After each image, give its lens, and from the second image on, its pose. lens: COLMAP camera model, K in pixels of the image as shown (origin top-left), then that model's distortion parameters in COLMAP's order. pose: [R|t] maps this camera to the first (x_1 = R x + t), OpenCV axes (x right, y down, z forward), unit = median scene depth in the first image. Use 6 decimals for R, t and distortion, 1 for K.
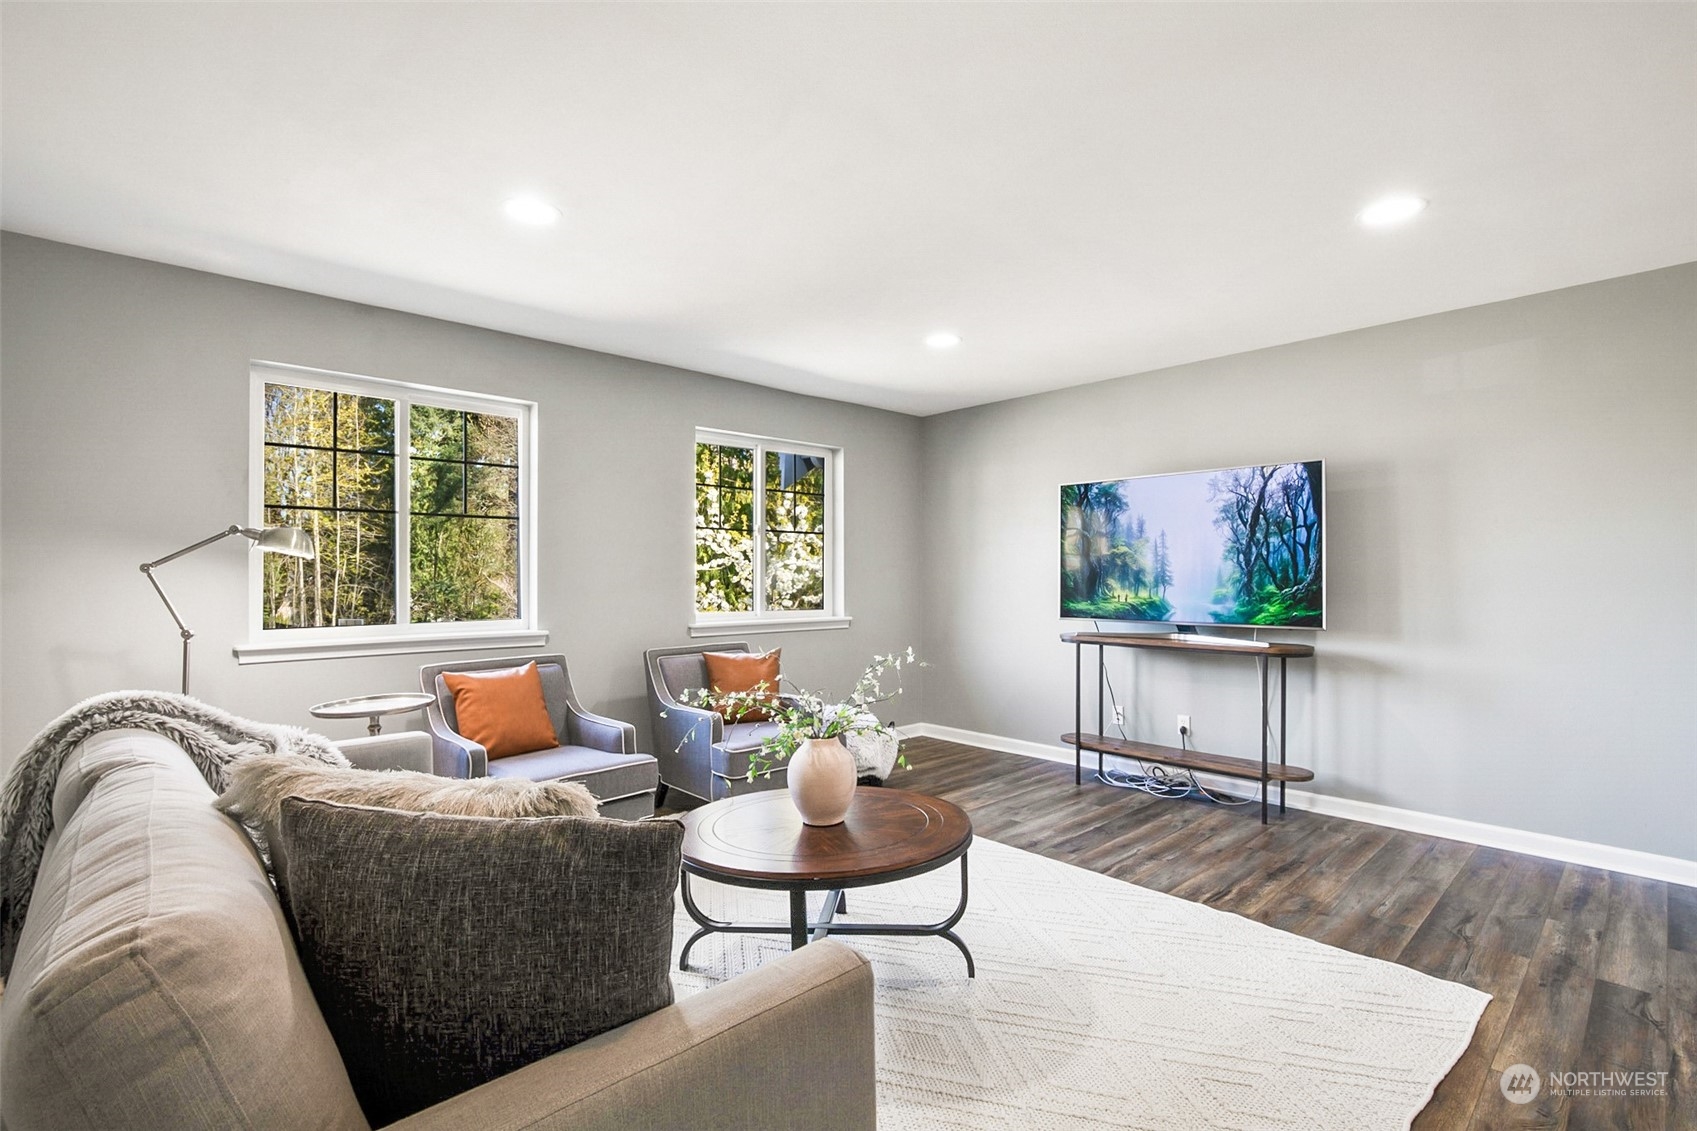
lens RADIAL K [[775.3, 0, 848.3], [0, 775.3, 569.4], [0, 0, 1]] dist [-0.018752, 0.001188]
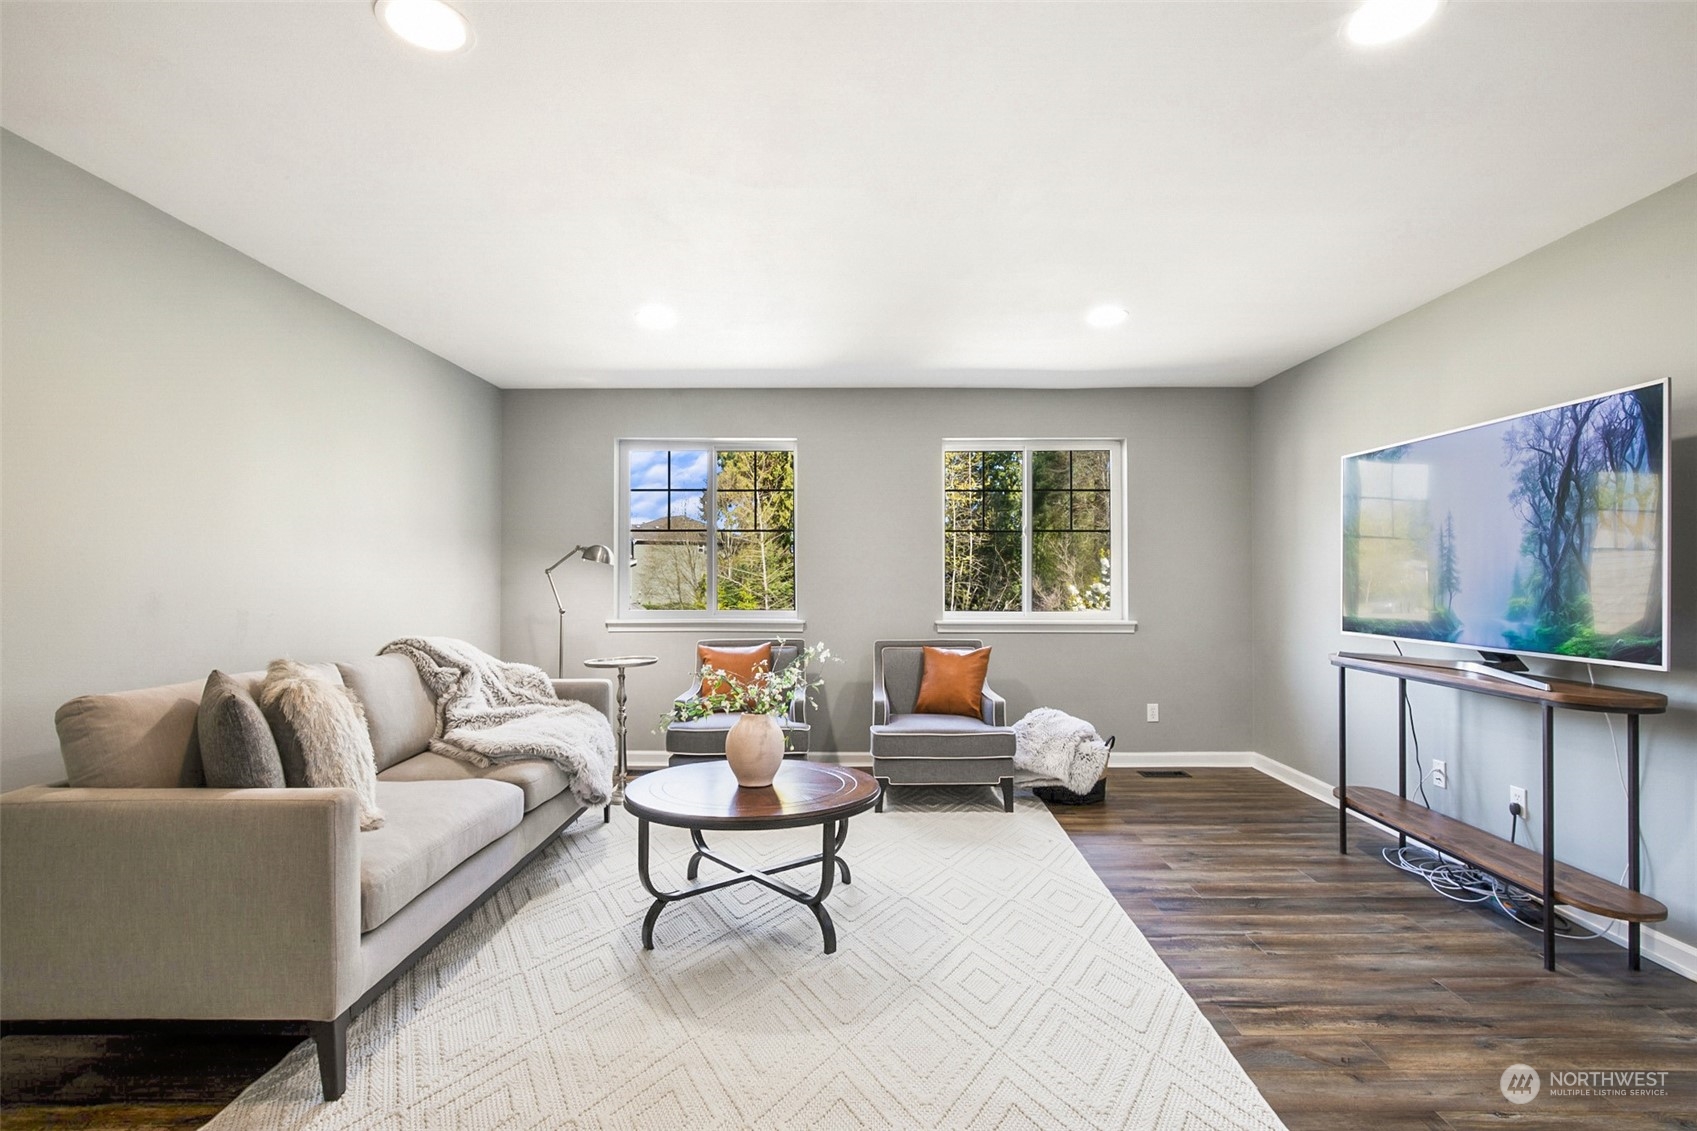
lens RADIAL K [[775.3, 0, 849.8], [0, 775.3, 565.5], [0, 0, 1]] dist [-0.018752, 0.001188]
pose [[0.727763, -0.007344, -0.685790, 0.530322], [0.004641, 0.999973, -0.005784, -0.001081], [0.685813, 0.001026, 0.727777, 0.141575]]
